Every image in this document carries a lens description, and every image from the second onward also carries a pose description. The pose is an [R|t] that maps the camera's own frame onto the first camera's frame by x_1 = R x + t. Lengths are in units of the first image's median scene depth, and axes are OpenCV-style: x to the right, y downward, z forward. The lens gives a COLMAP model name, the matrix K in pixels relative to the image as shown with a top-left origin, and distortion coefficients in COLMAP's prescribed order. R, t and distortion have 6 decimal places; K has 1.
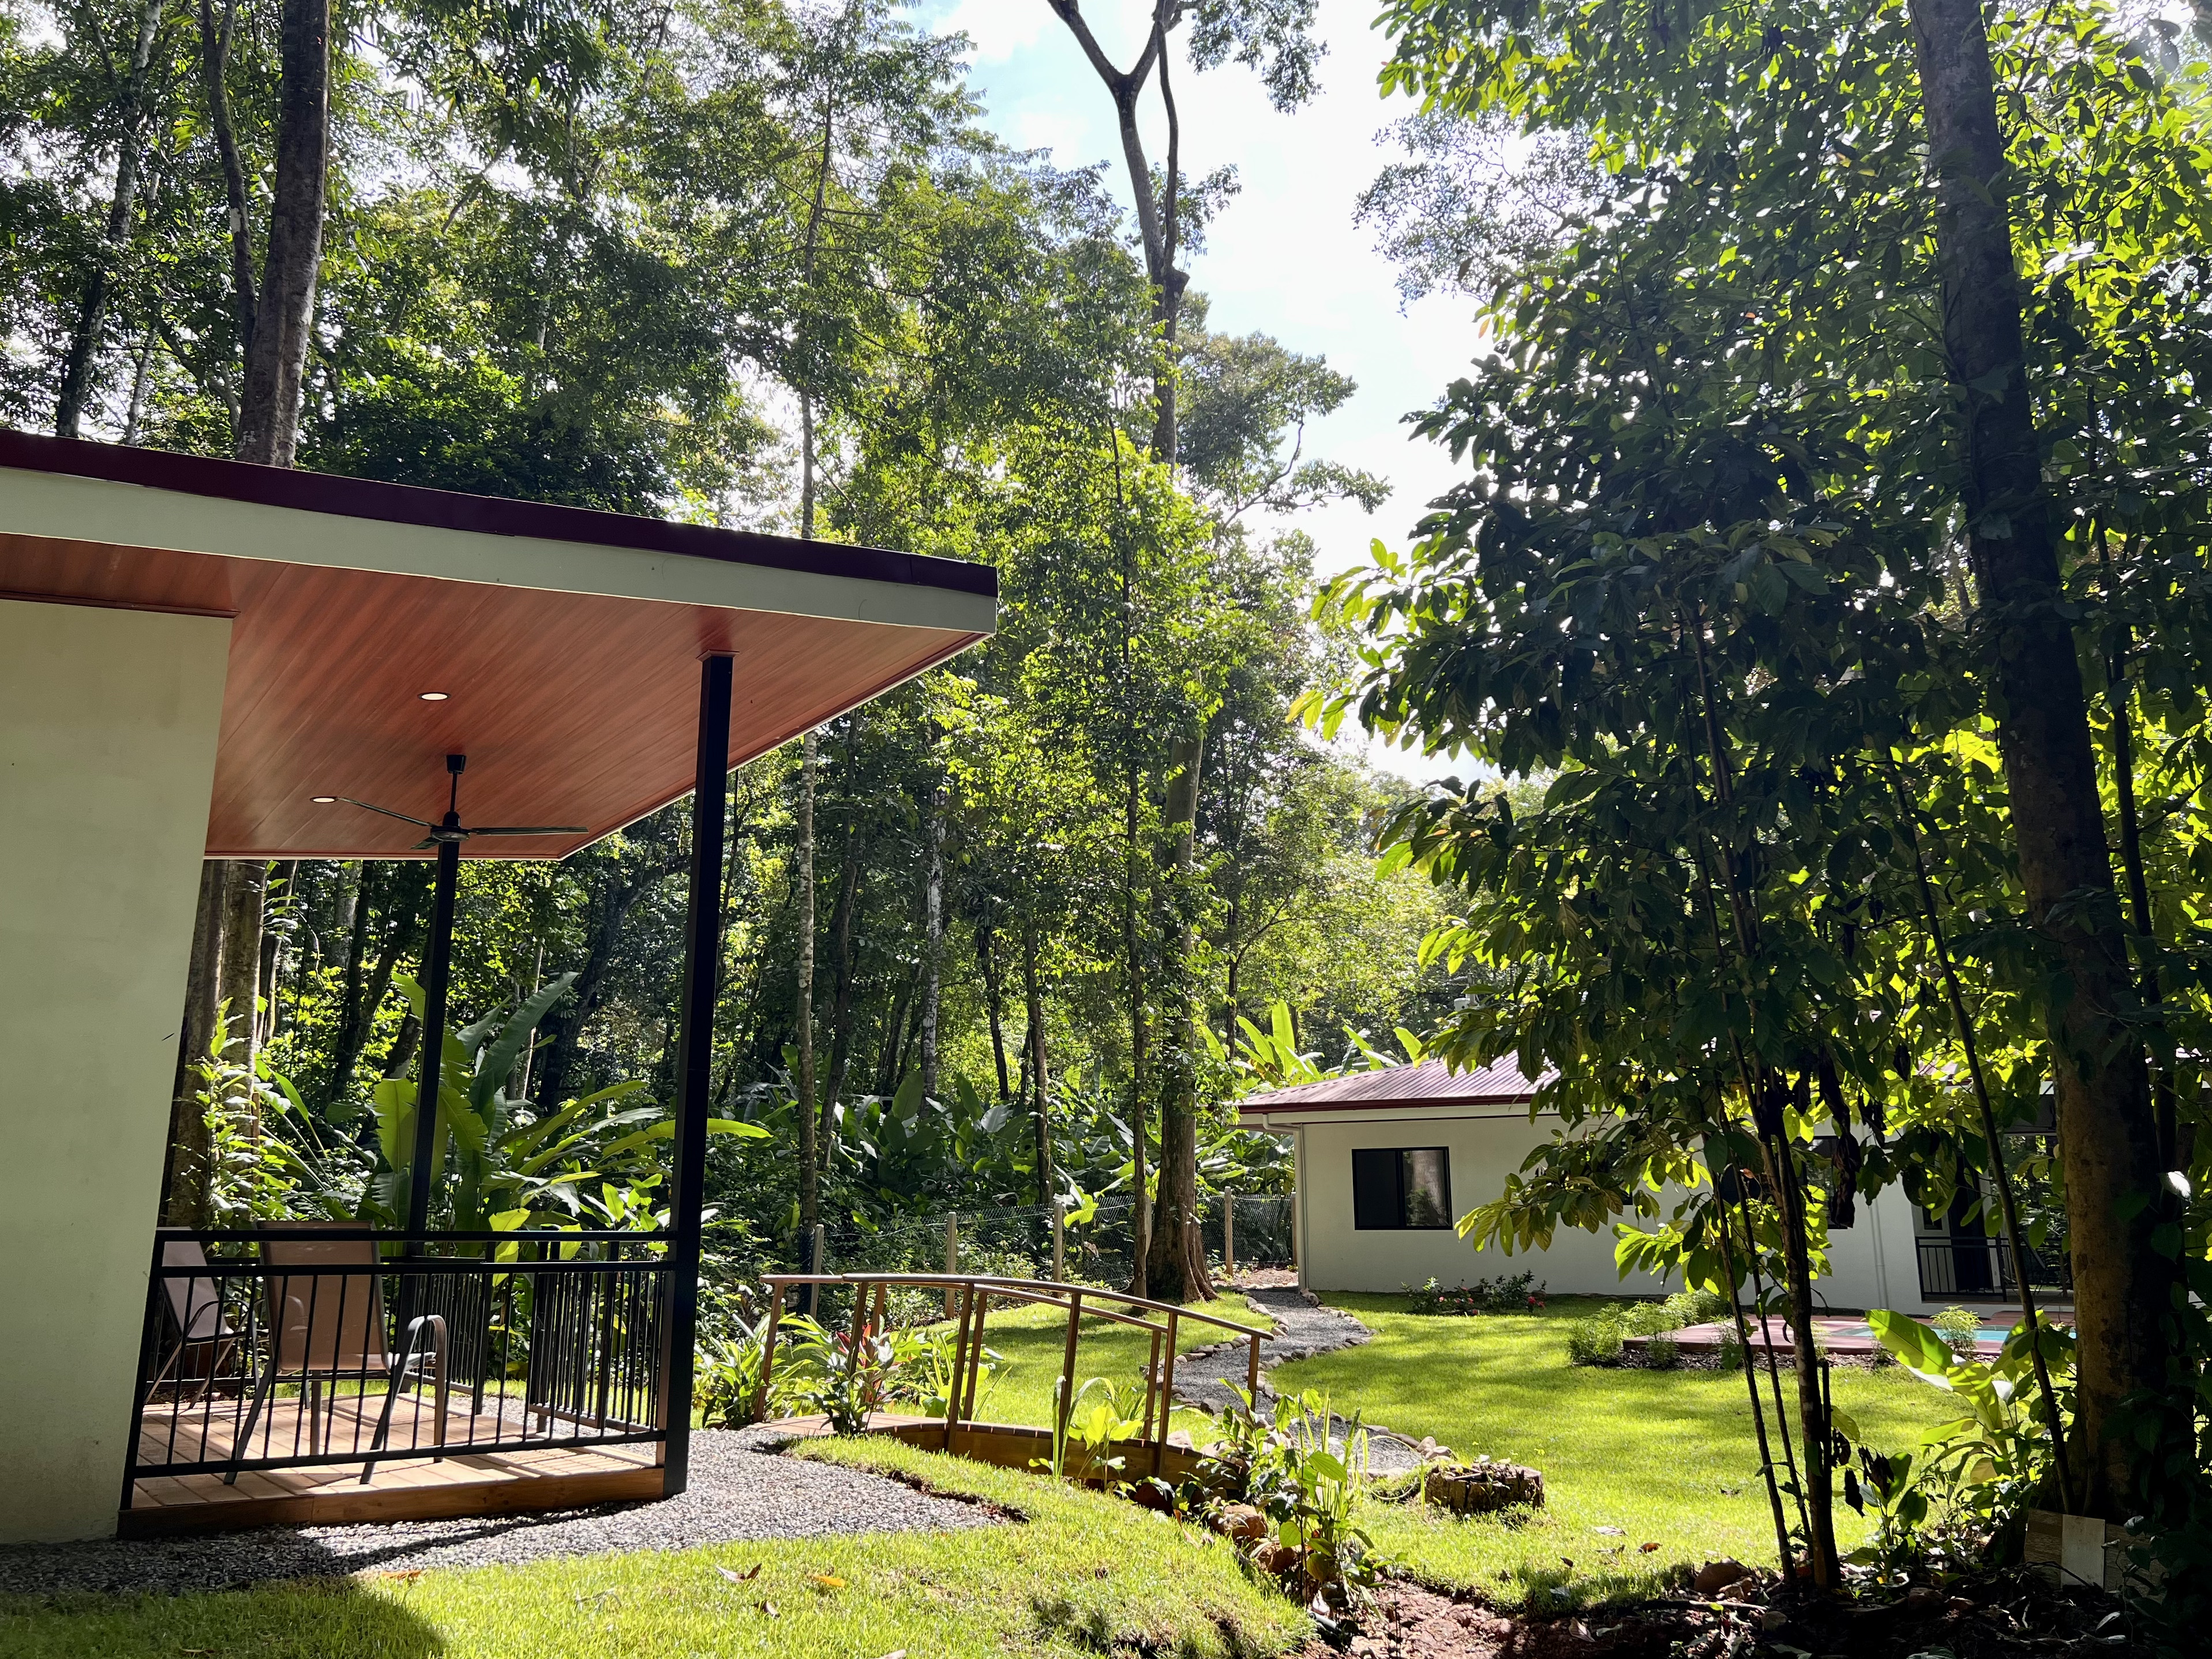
lens RADIAL K [[1756.5, 0, 1106.0], [0, 1756.5, 829.5], [0, 0, 1]] dist [0.076511, -0.005827]
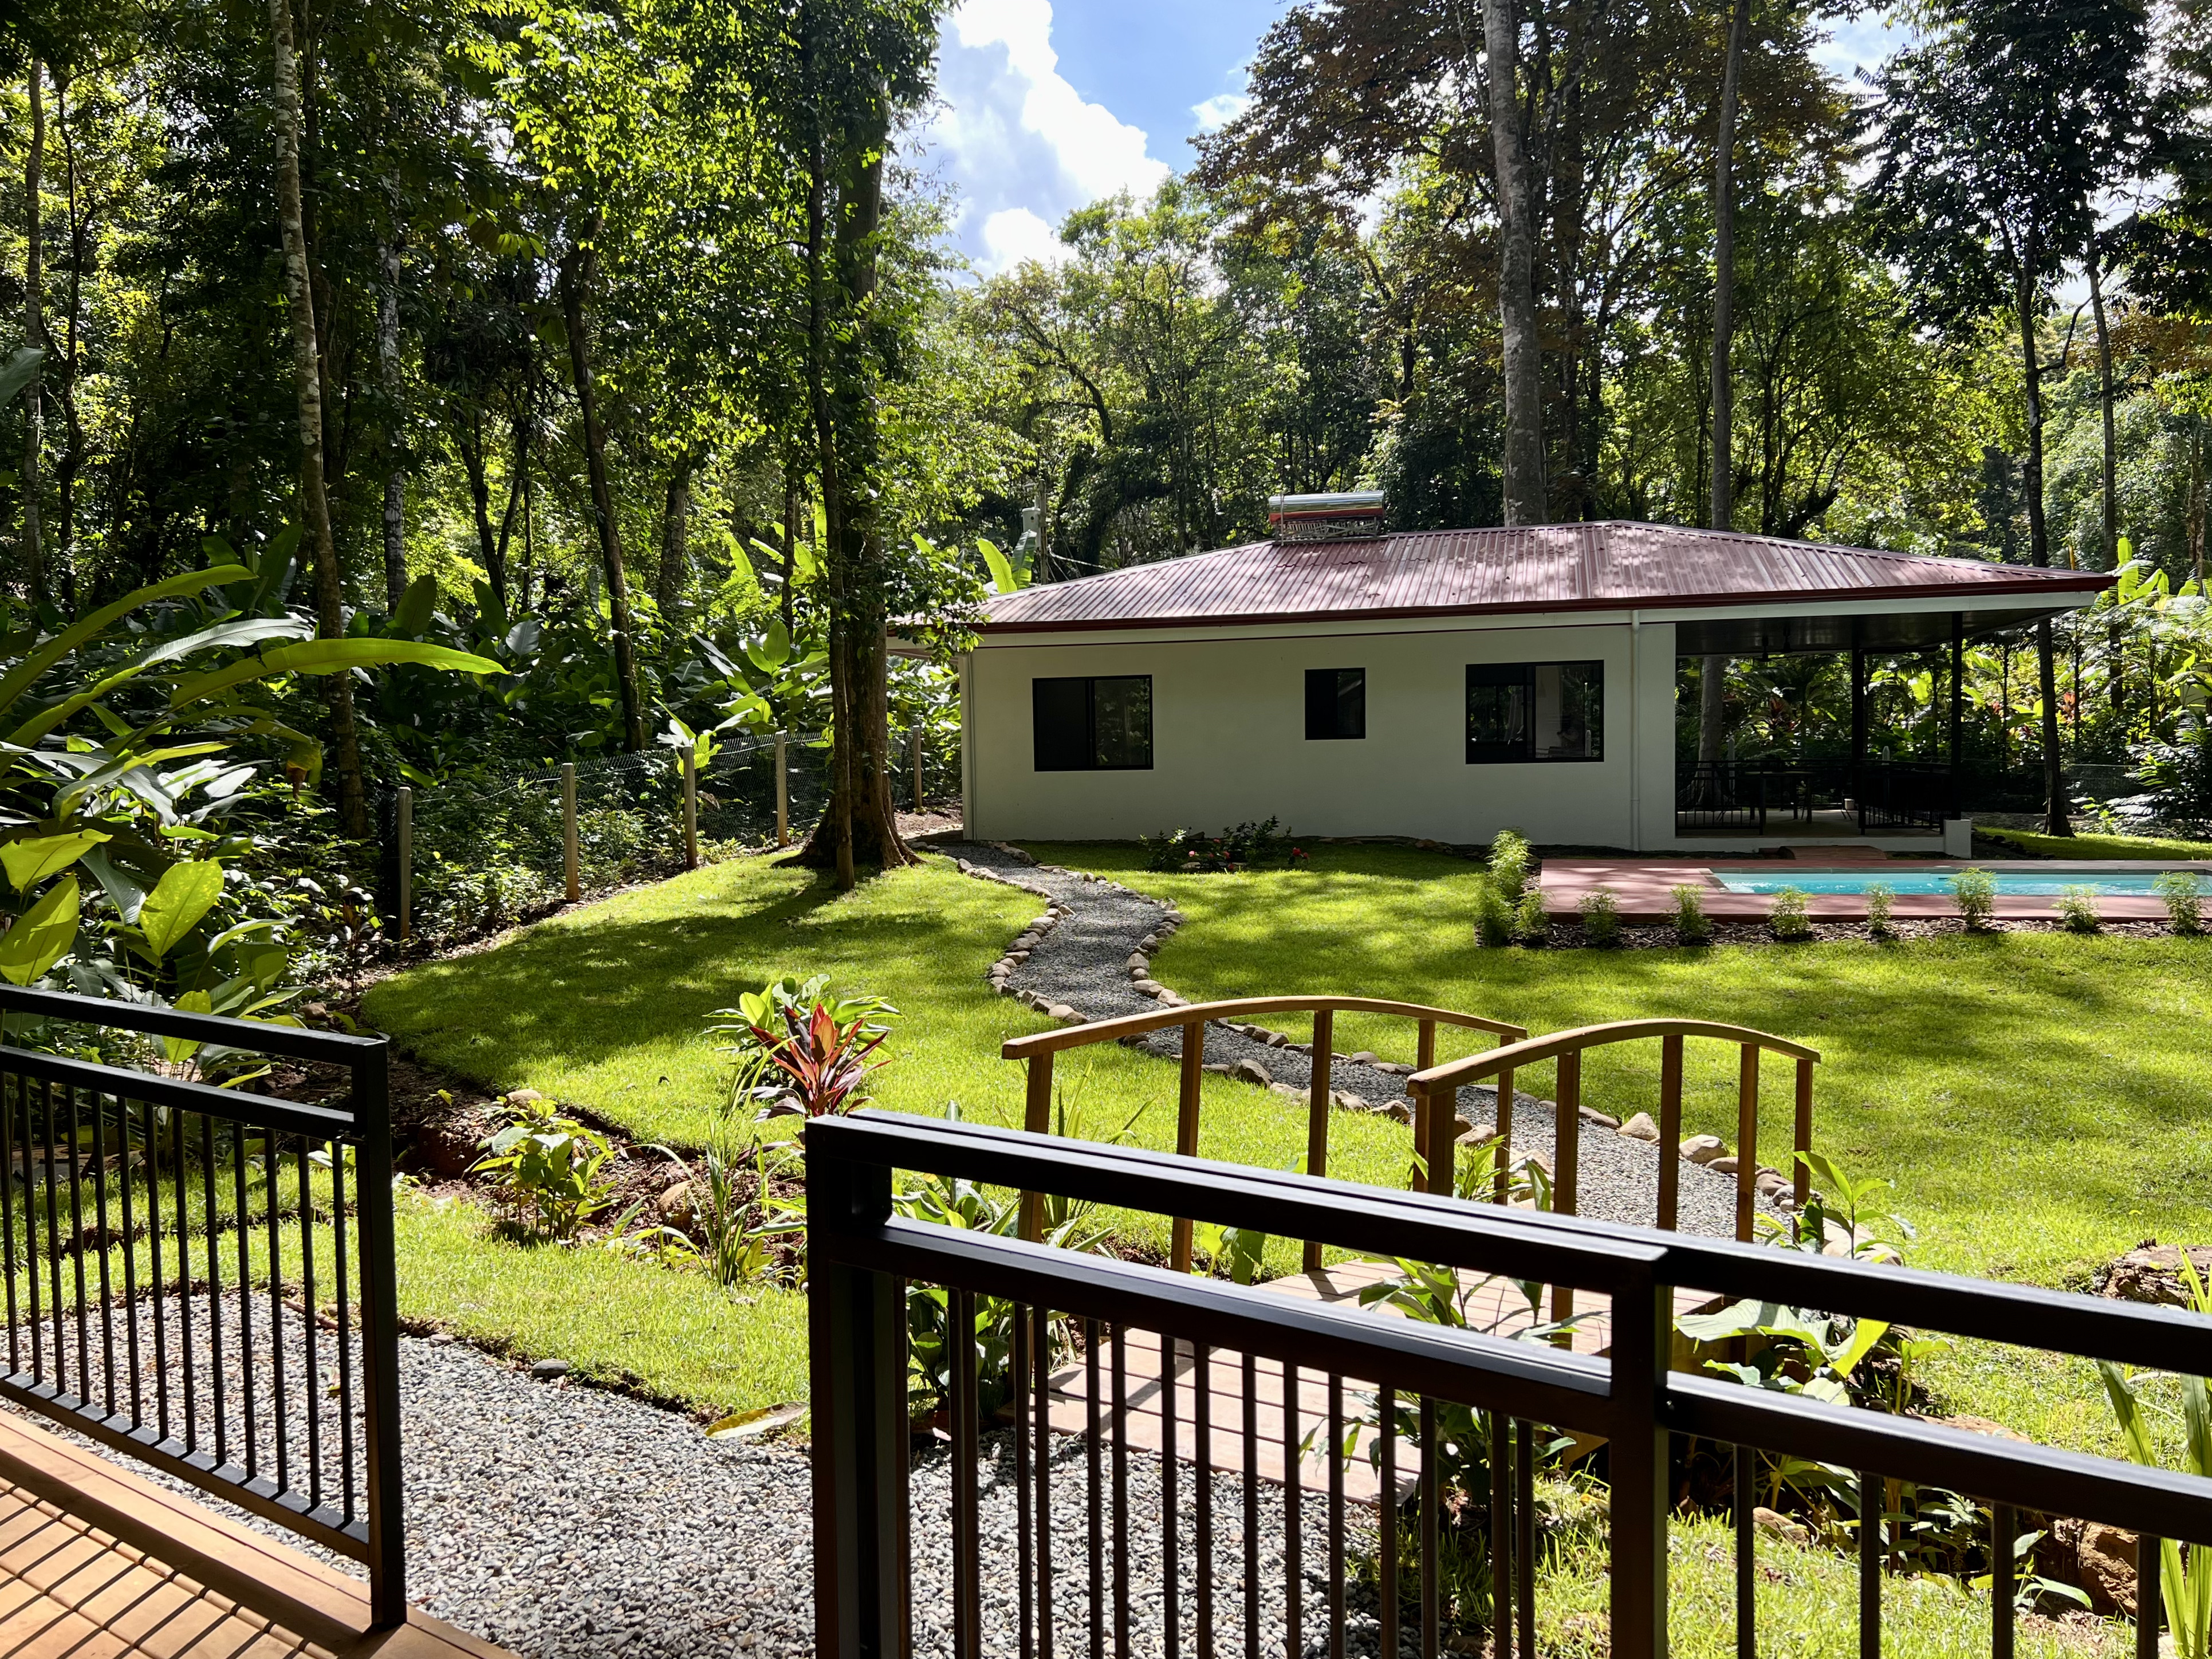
lens RADIAL K [[1756.8, 0, 1106.0], [0, 1756.8, 829.5], [0, 0, 1]] dist [0.076511, -0.005827]
pose [[0.949151, -0.028297, 0.313546, -0.099042], [-0.056639, 0.964353, 0.258486, 0.036236], [-0.309684, -0.263101, 0.913714, 0.225818]]
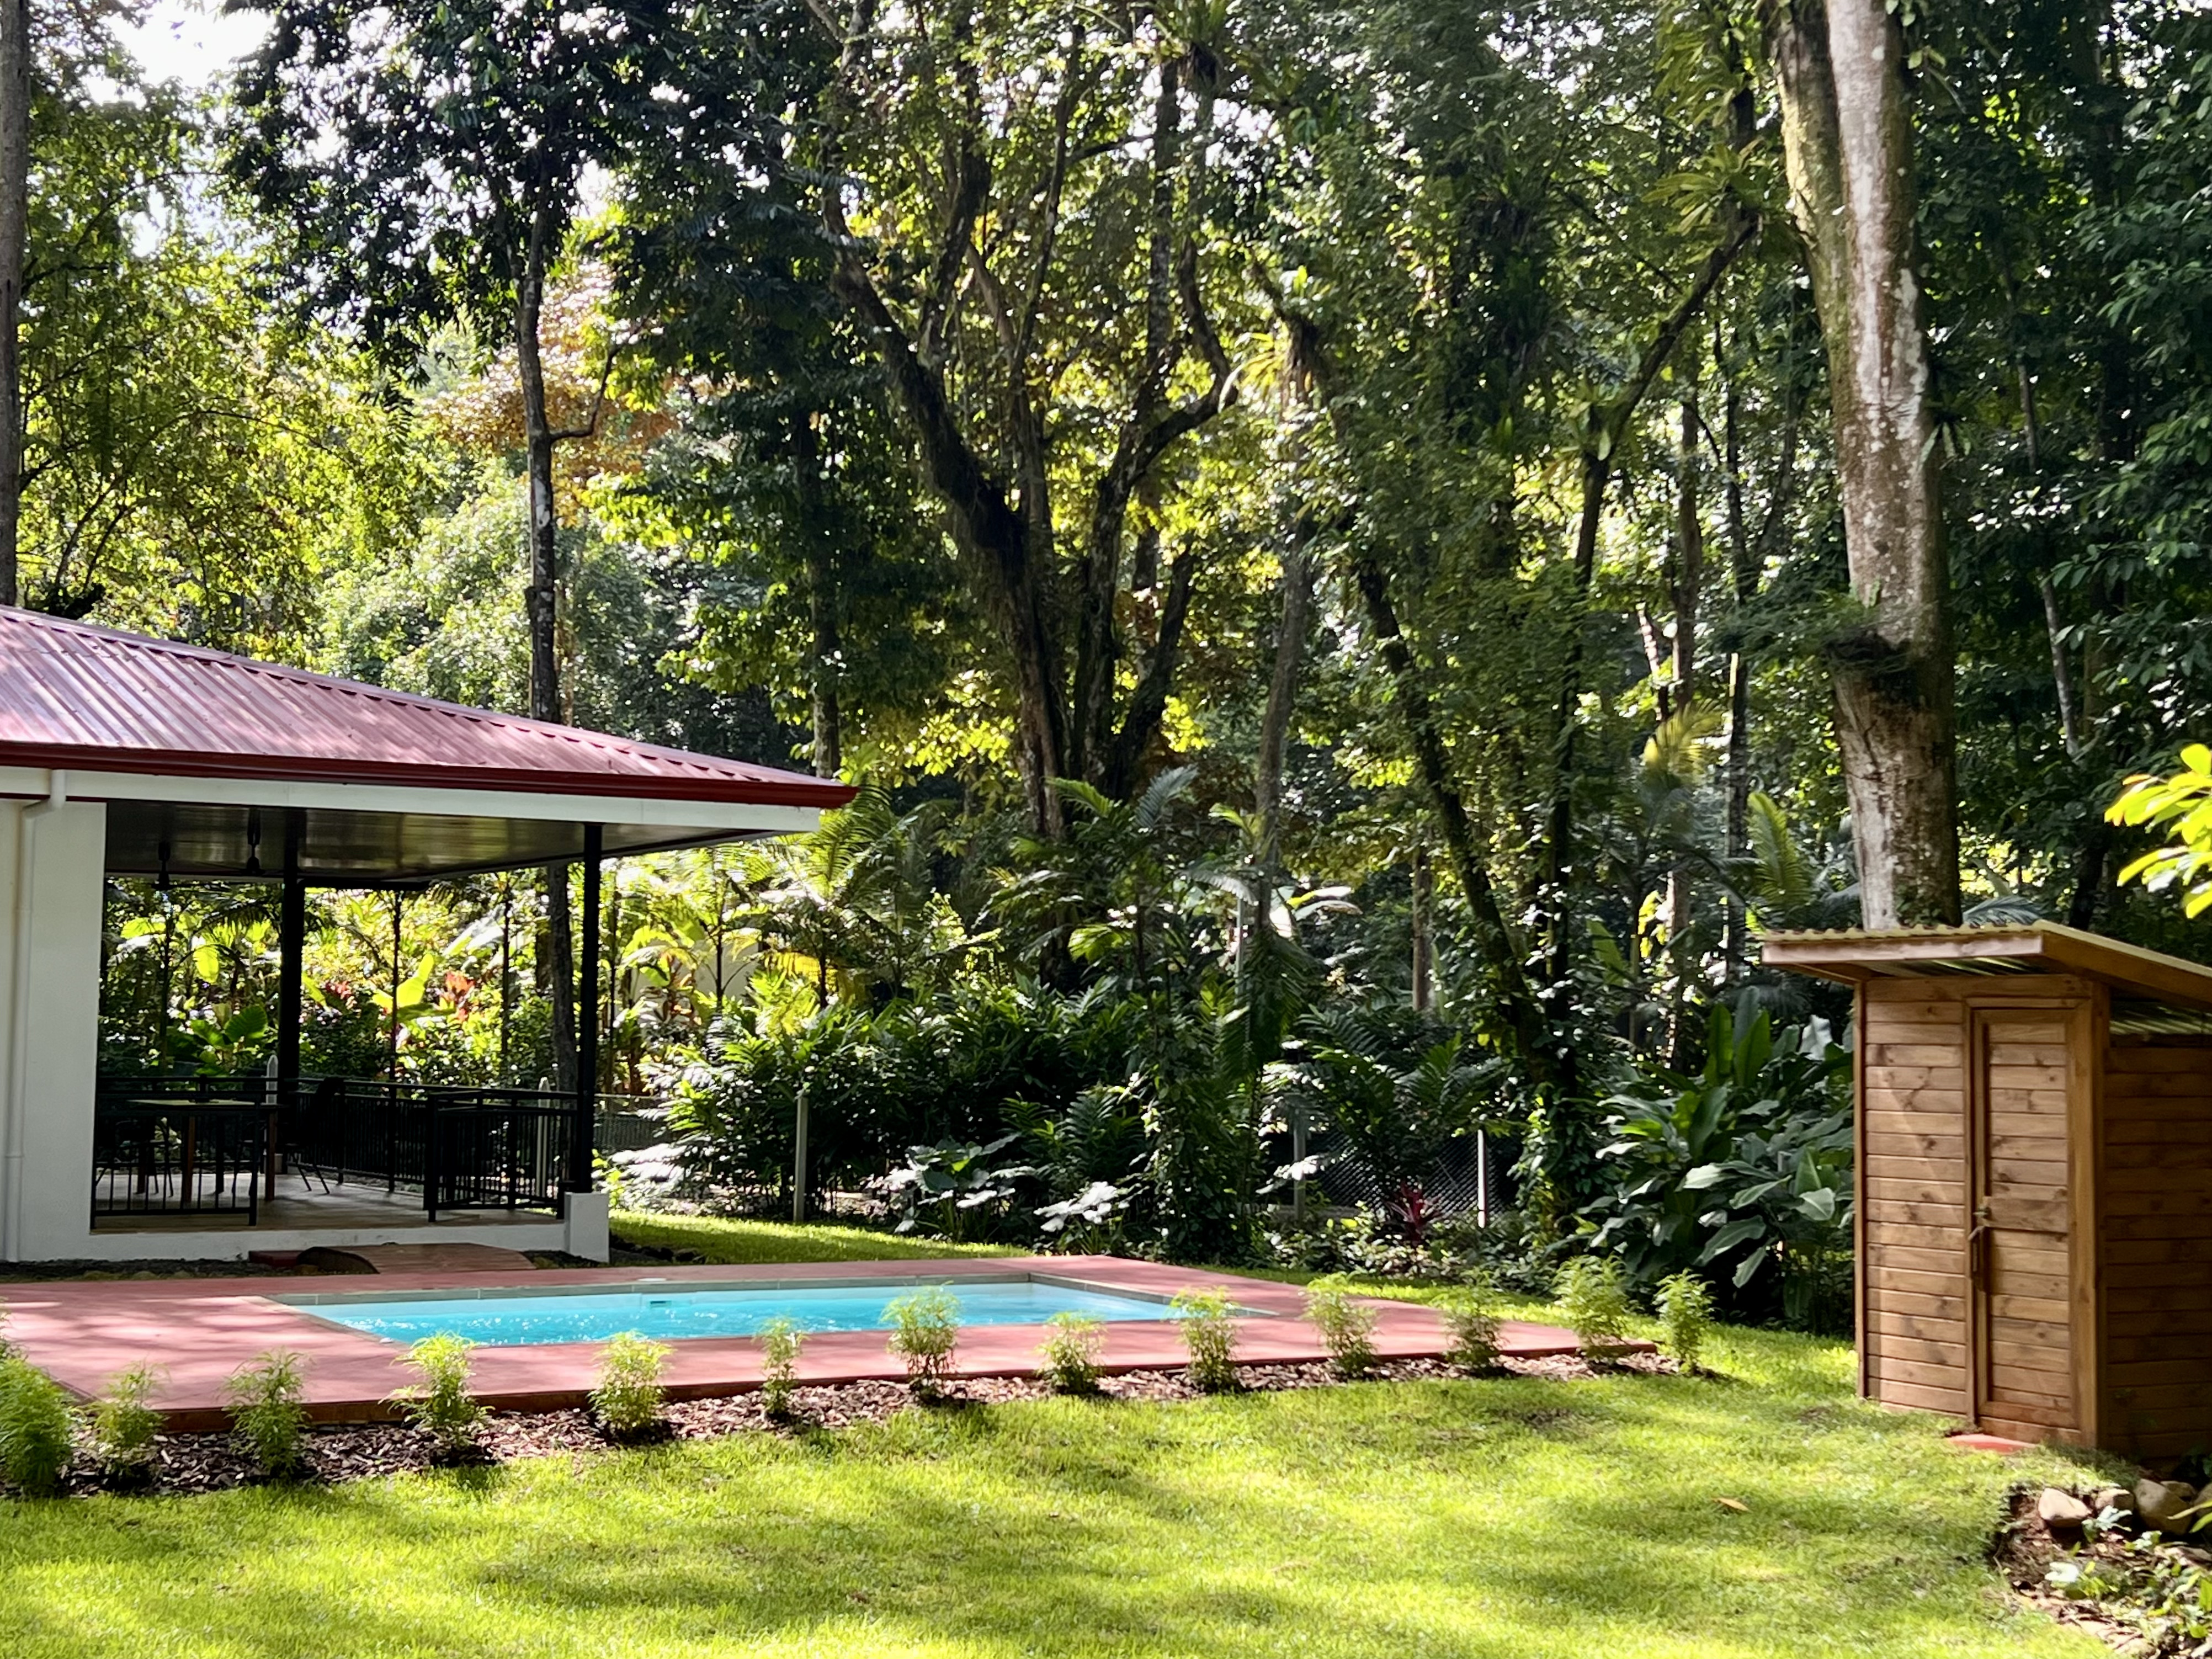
lens RADIAL K [[3185.7, 0, 1106.0], [0, 3185.7, 829.5], [0, 0, 1]] dist [0.025868, 0.040365]
pose [[0.443814, 0.066003, 0.893685, -0.136078], [-0.212940, 0.976486, 0.033631, 0.065874], [-0.870451, -0.205227, 0.447433, 0.352624]]
